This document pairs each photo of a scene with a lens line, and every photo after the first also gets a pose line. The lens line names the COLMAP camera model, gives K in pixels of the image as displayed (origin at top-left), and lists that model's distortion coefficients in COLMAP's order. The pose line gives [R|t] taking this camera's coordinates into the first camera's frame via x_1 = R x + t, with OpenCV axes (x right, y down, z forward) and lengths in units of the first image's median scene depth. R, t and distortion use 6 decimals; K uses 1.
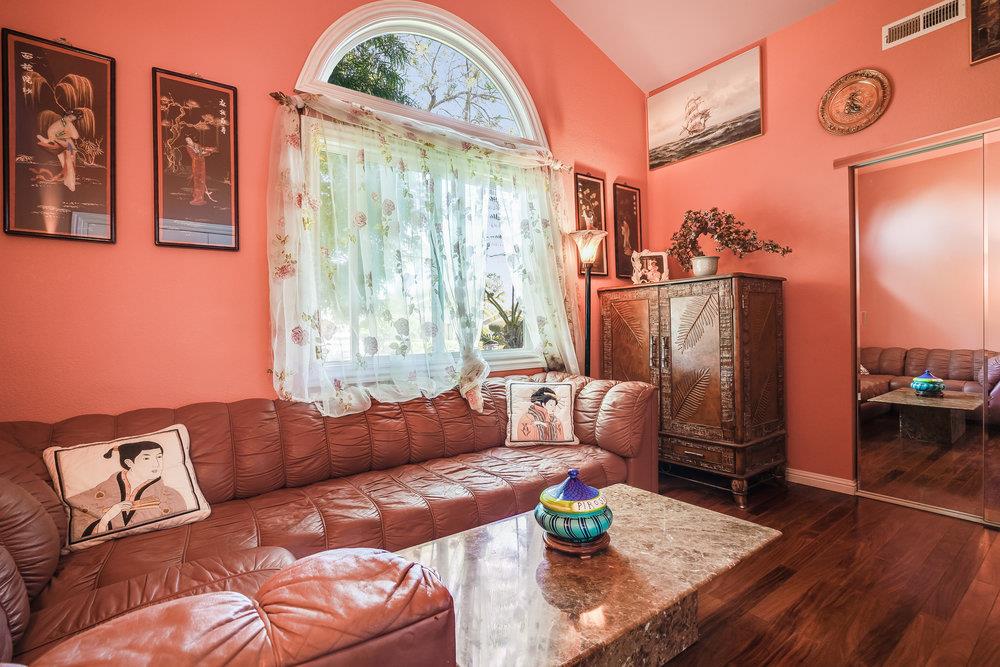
lens RADIAL K [[465.8, 0, 498.4], [0, 465.8, 332.9], [0, 0, 1]] dist [-0.015765, 0.001837]
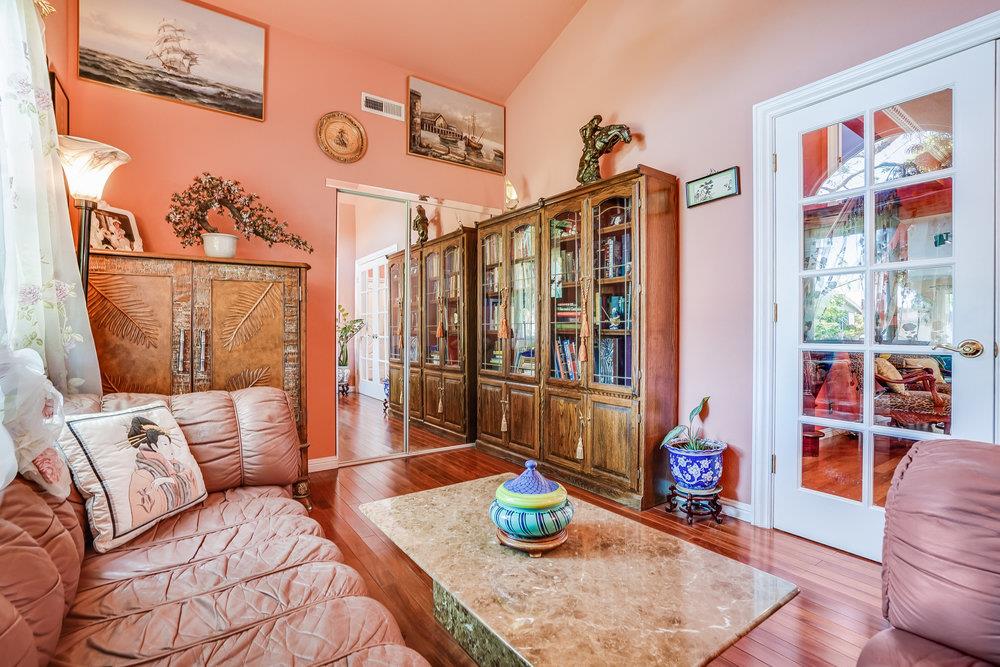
lens RADIAL K [[465.8, 0, 500.5], [0, 465.8, 331.9], [0, 0, 1]] dist [-0.015765, 0.001837]
pose [[0.028219, 0.021839, 0.999363, -0.417640], [0.003378, 0.999754, -0.021943, 0.031982], [-0.999596, 0.003995, 0.028138, 0.562058]]
